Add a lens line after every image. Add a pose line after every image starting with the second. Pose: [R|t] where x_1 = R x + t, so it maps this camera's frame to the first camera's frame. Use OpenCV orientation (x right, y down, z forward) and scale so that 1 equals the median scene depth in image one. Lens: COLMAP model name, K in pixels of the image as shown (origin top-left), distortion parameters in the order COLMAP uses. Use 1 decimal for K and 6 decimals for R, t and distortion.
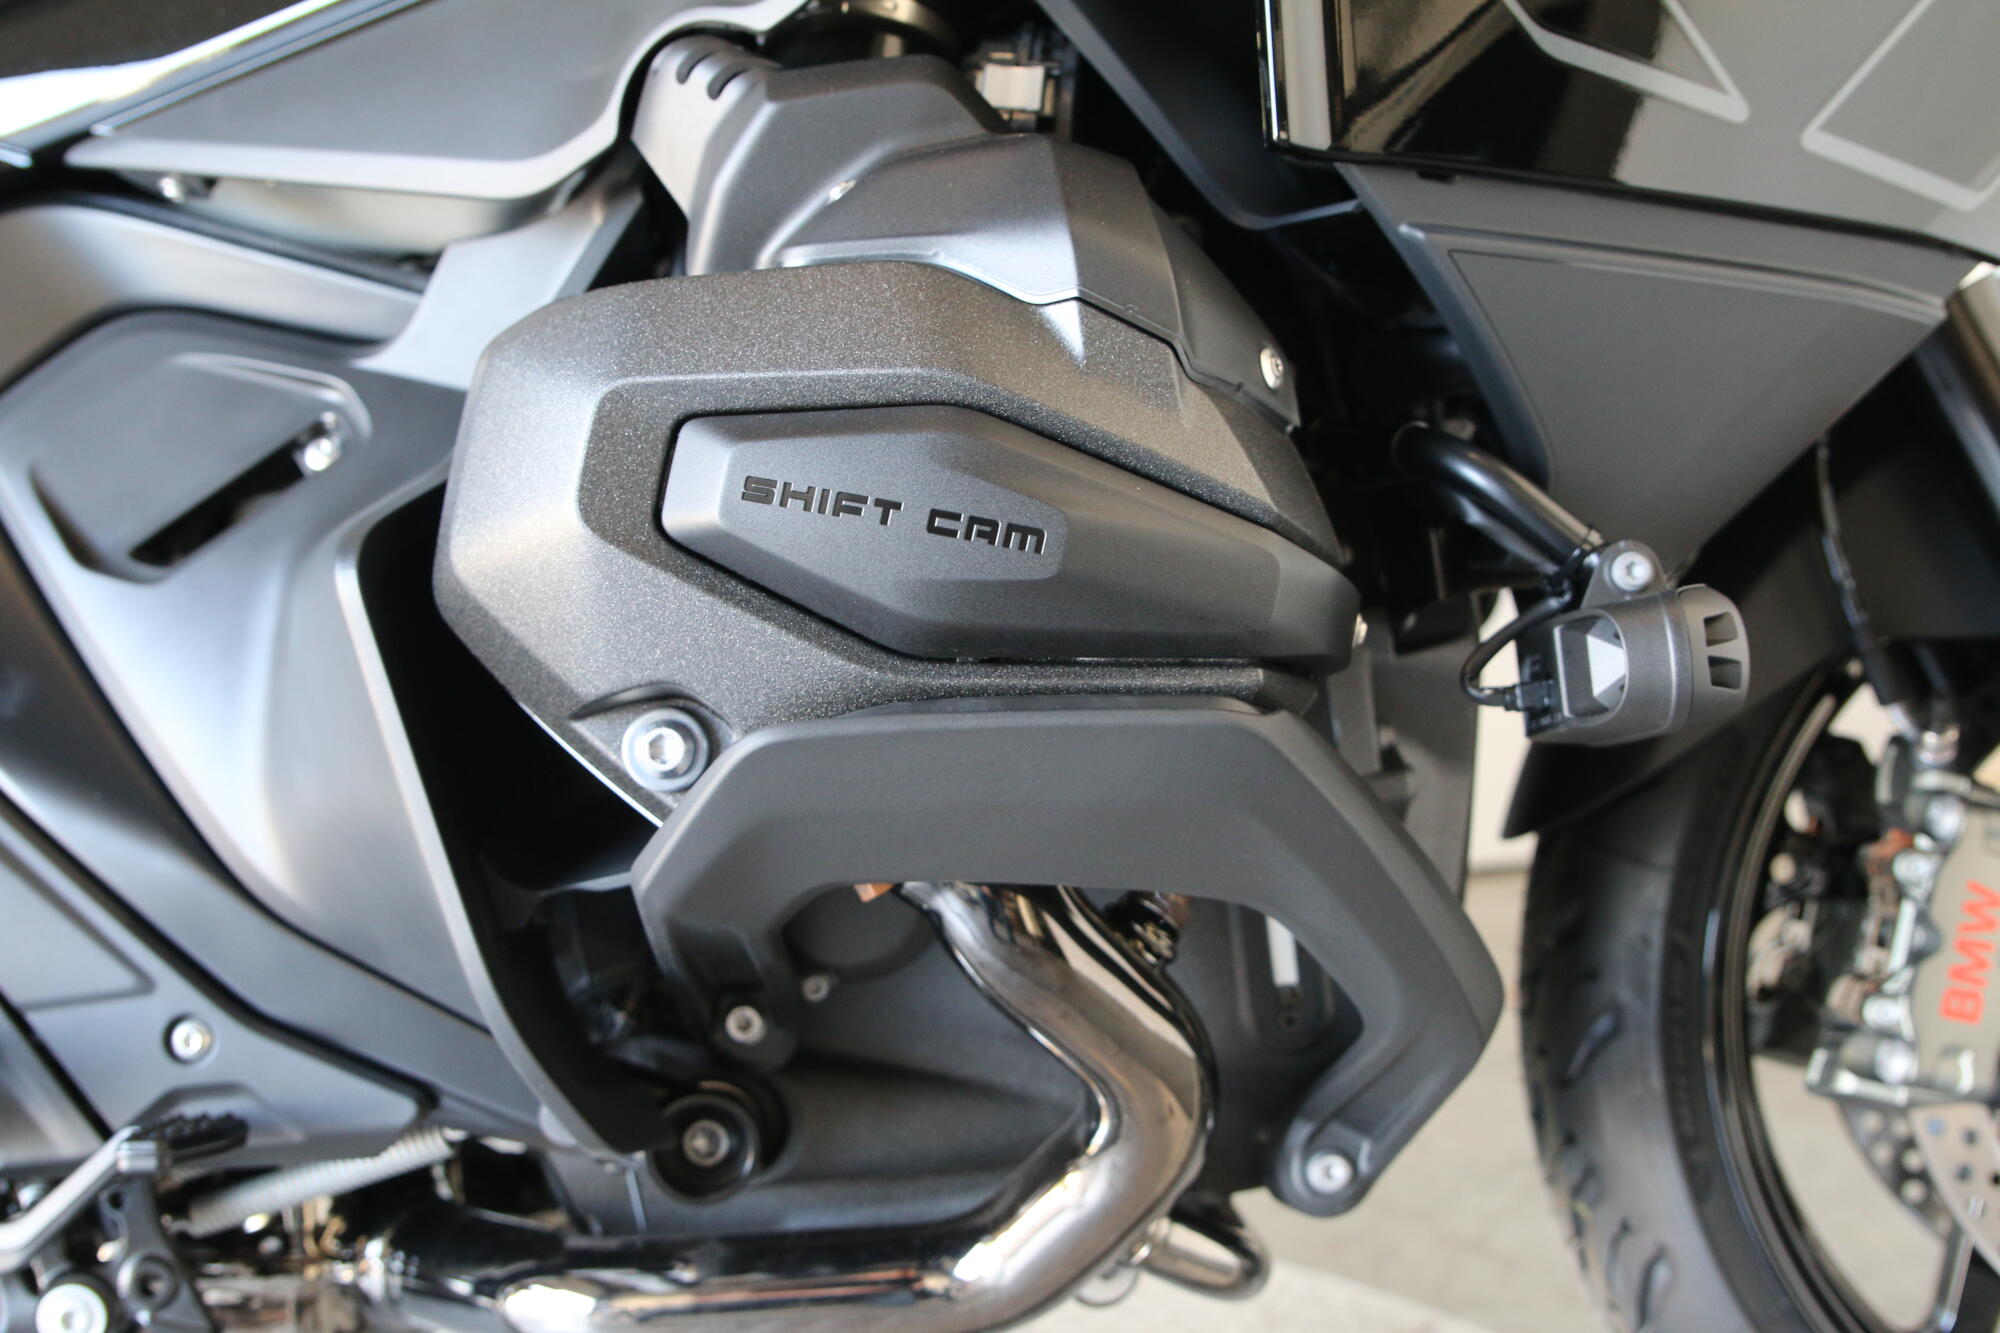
lens RADIAL K [[2464.1, 0, 994.7], [0, 2464.1, 667.4], [0, 0, 1]] dist [-0.071786, 0.000000]
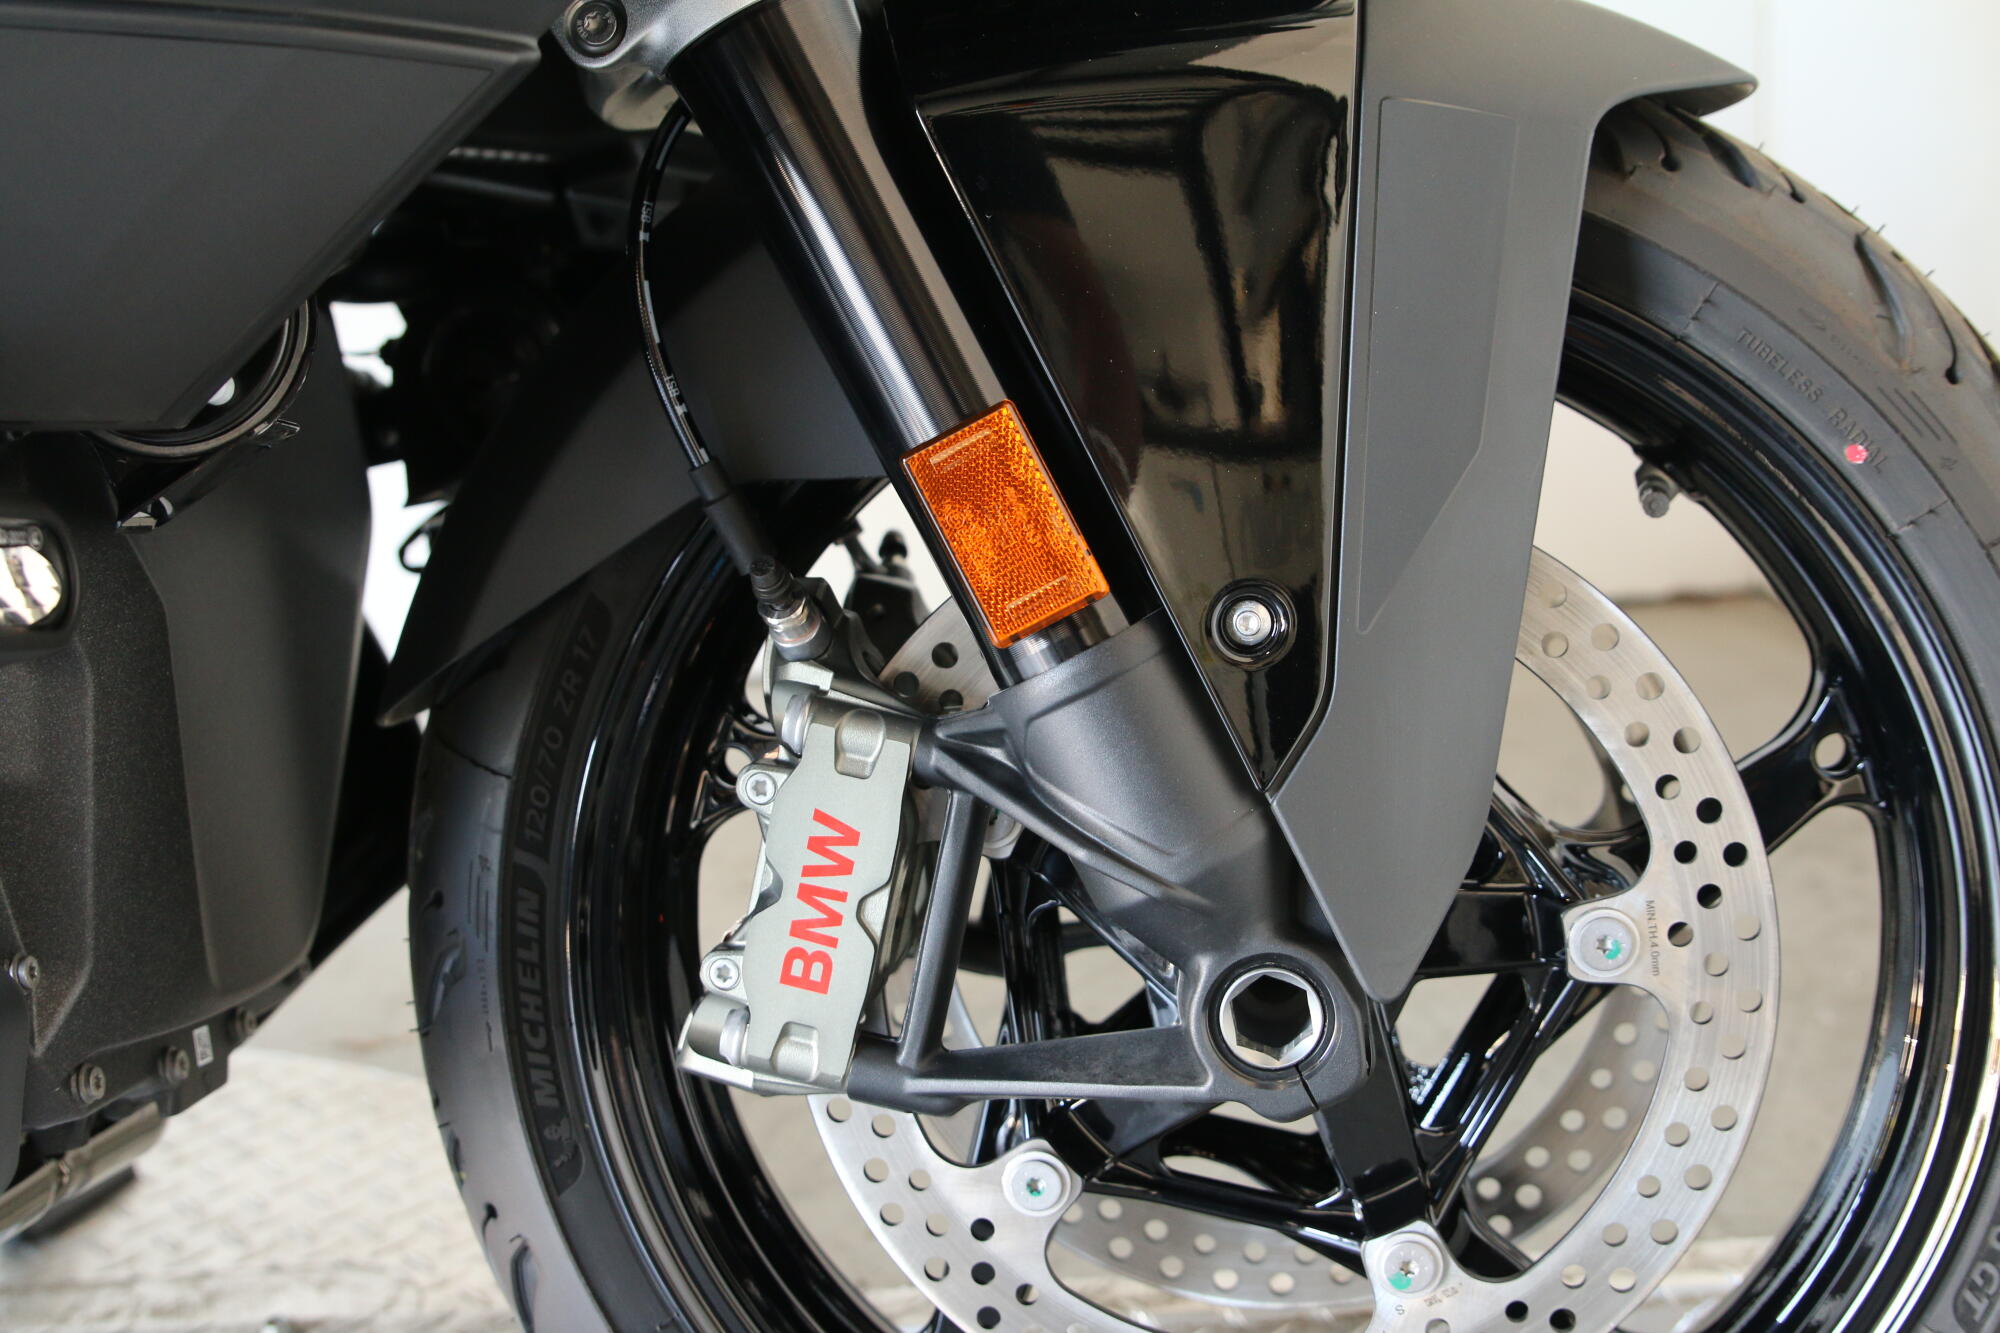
lens RADIAL K [[2464.1, 0, 1001.0], [0, 2464.1, 654.2], [0, 0, 1]] dist [-0.071786, 0.000000]
pose [[0.998099, 0.005522, -0.061384, 0.505011], [0.001903, 0.992743, 0.120243, -0.052397], [0.061602, -0.120131, 0.990845, 0.250468]]
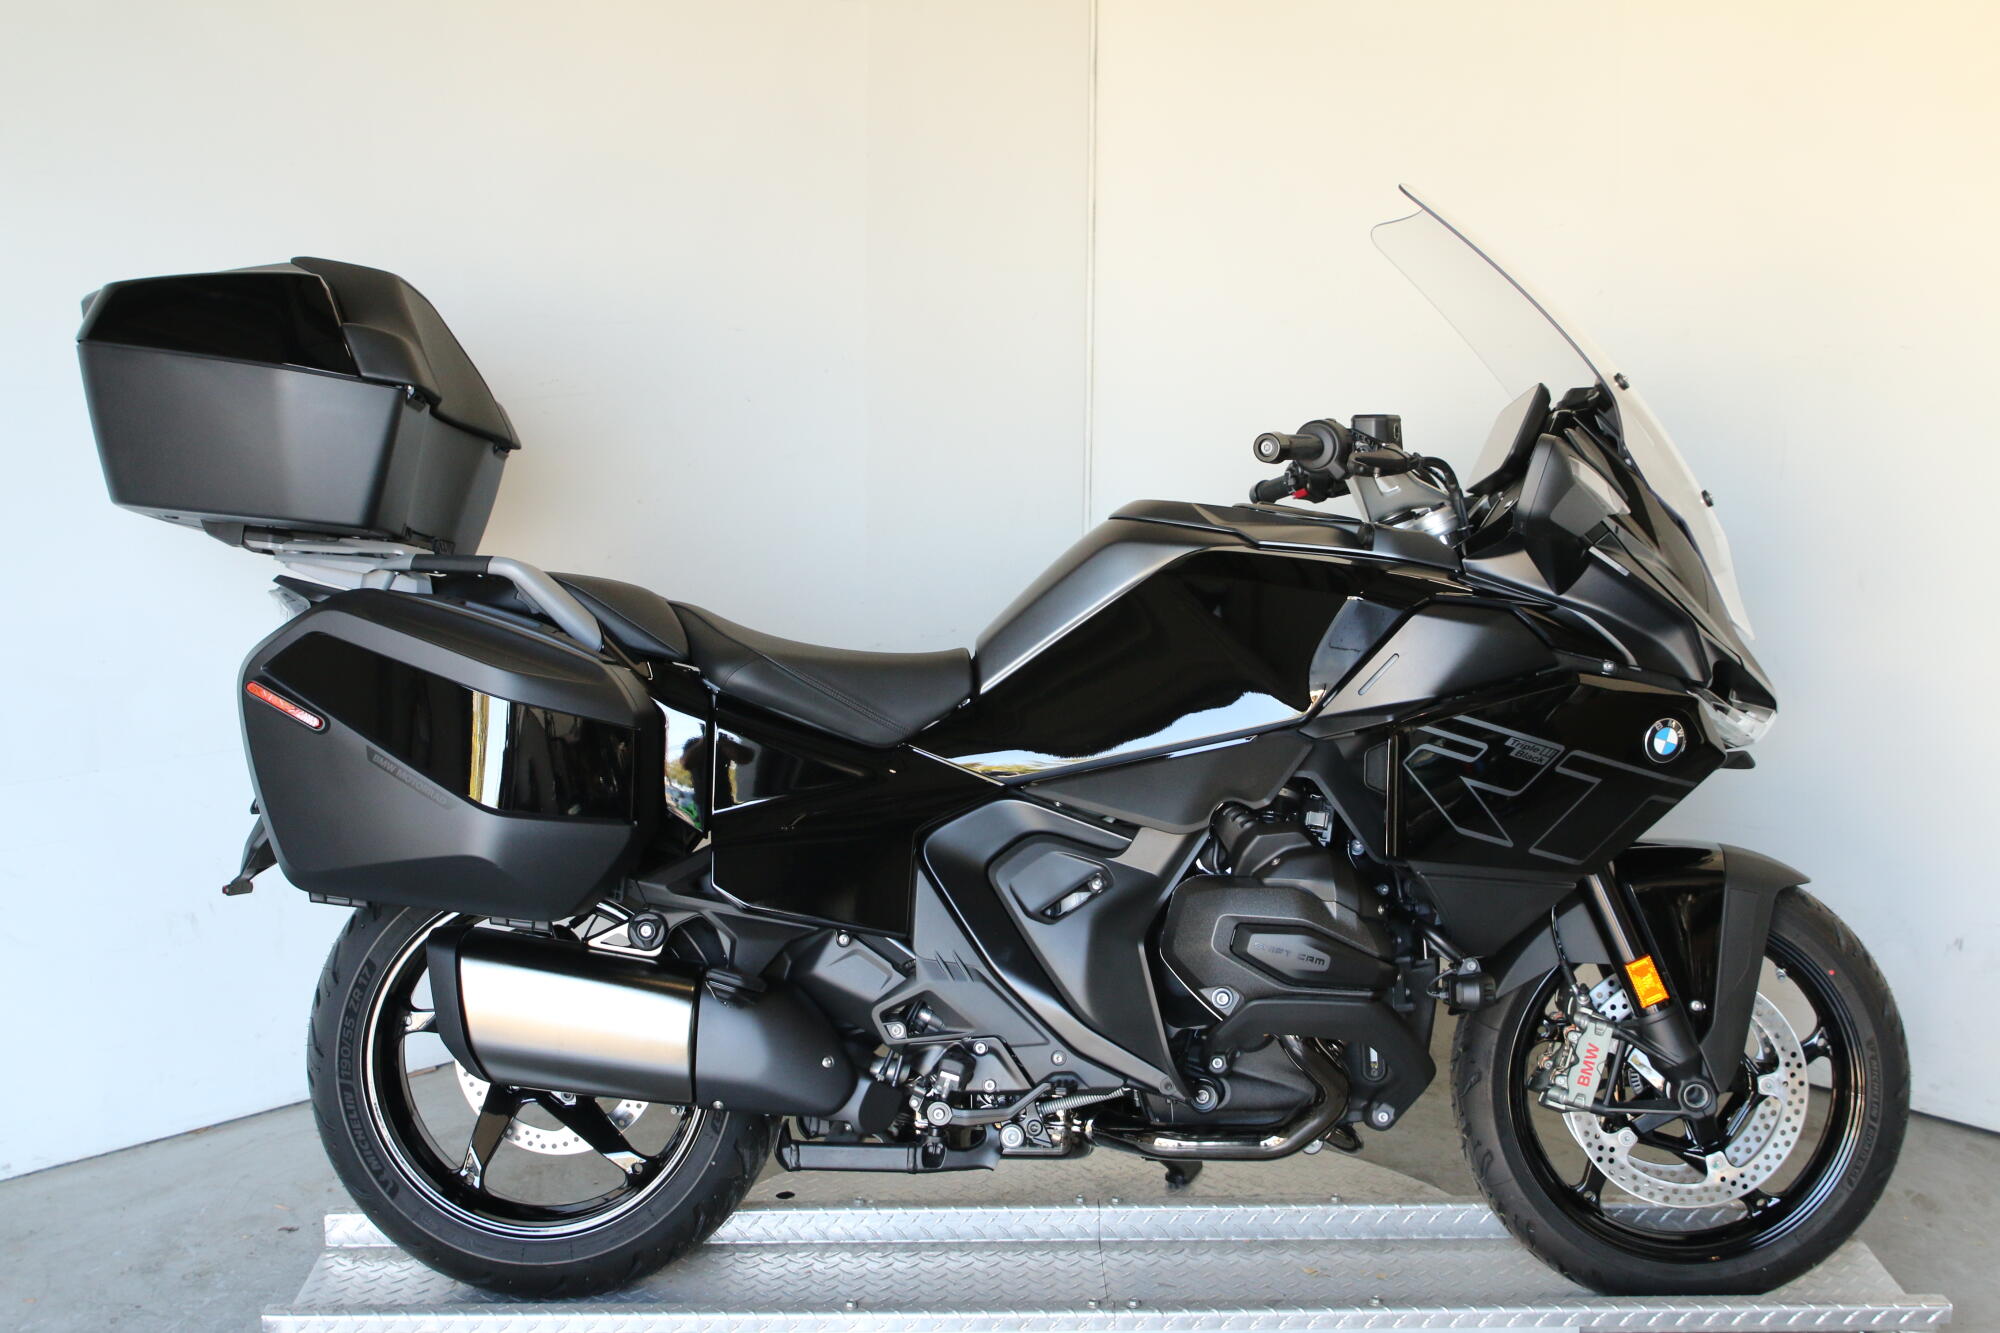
lens RADIAL K [[2464.1, 0, 1011.6], [0, 2464.1, 666.0], [0, 0, 1]] dist [-0.071786, 0.000000]
pose [[0.997393, 0.065117, -0.031086, -0.291265], [-0.064478, 0.997695, 0.021126, -0.429039], [0.032390, -0.019067, 0.999293, -2.253703]]
